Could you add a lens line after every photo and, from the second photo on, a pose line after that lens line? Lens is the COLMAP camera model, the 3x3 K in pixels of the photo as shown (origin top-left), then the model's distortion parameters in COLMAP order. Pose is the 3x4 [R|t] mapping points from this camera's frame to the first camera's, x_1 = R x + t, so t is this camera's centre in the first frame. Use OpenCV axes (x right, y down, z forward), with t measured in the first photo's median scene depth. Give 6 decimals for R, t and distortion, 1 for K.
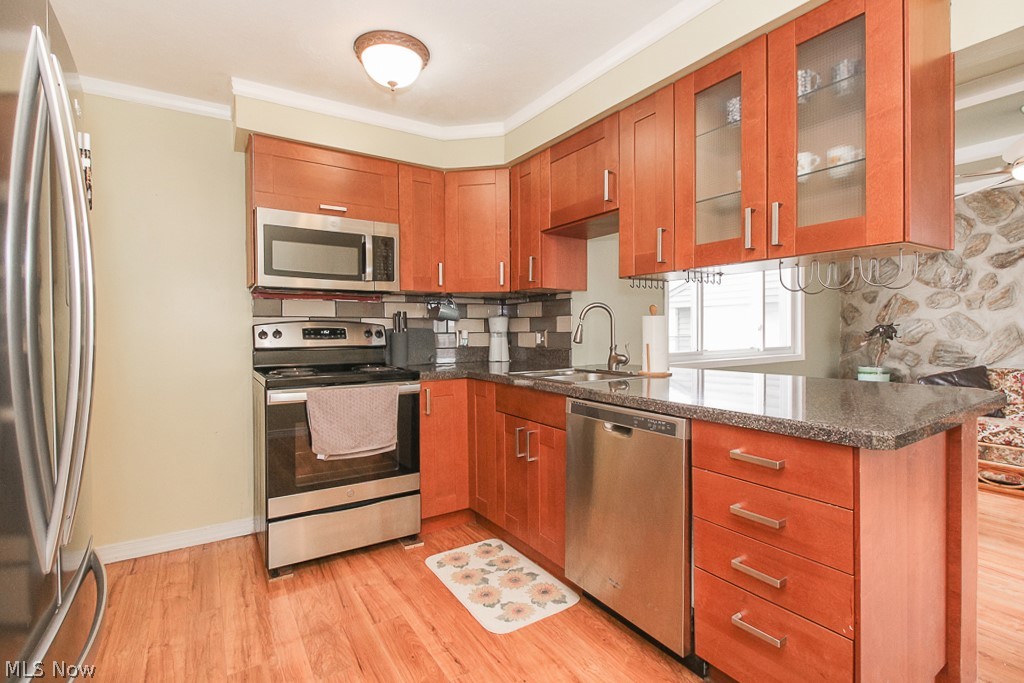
lens RADIAL K [[477.7, 0, 512.0], [0, 477.7, 341.5], [0, 0, 1]] dist [-0.001070, -0.001449]
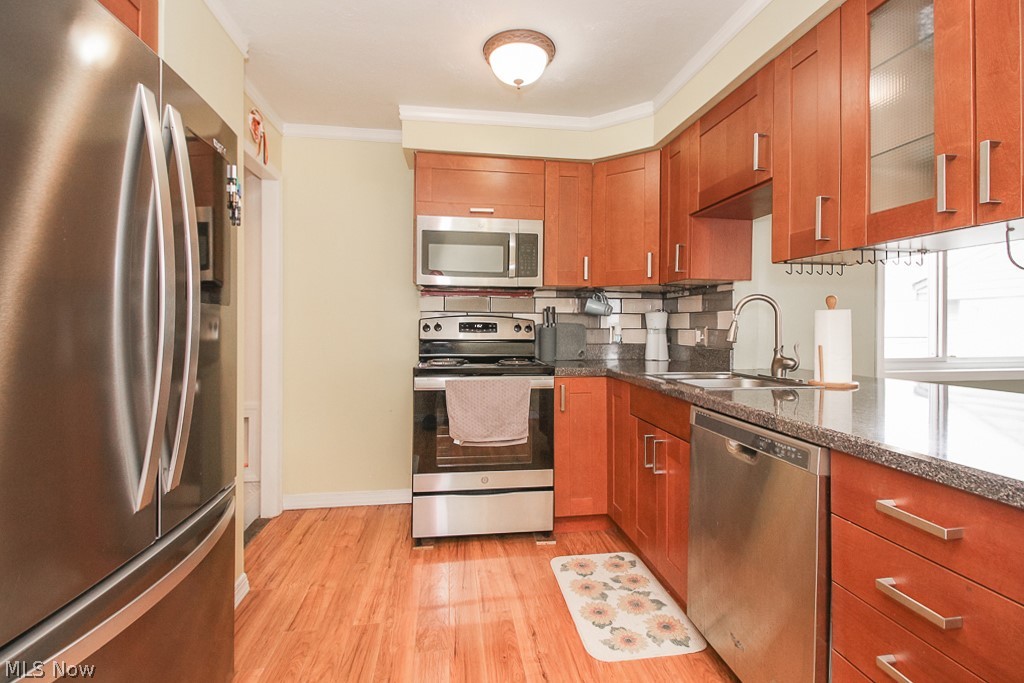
lens RADIAL K [[470.1, 0, 512.7], [0, 470.1, 331.2], [0, 0, 1]] dist [0.015040, -0.016553]
pose [[0.909712, 0.016006, -0.414932, 0.142878], [-0.021219, 0.999743, -0.007955, -0.001670], [0.414698, 0.016041, 0.909818, 0.081426]]
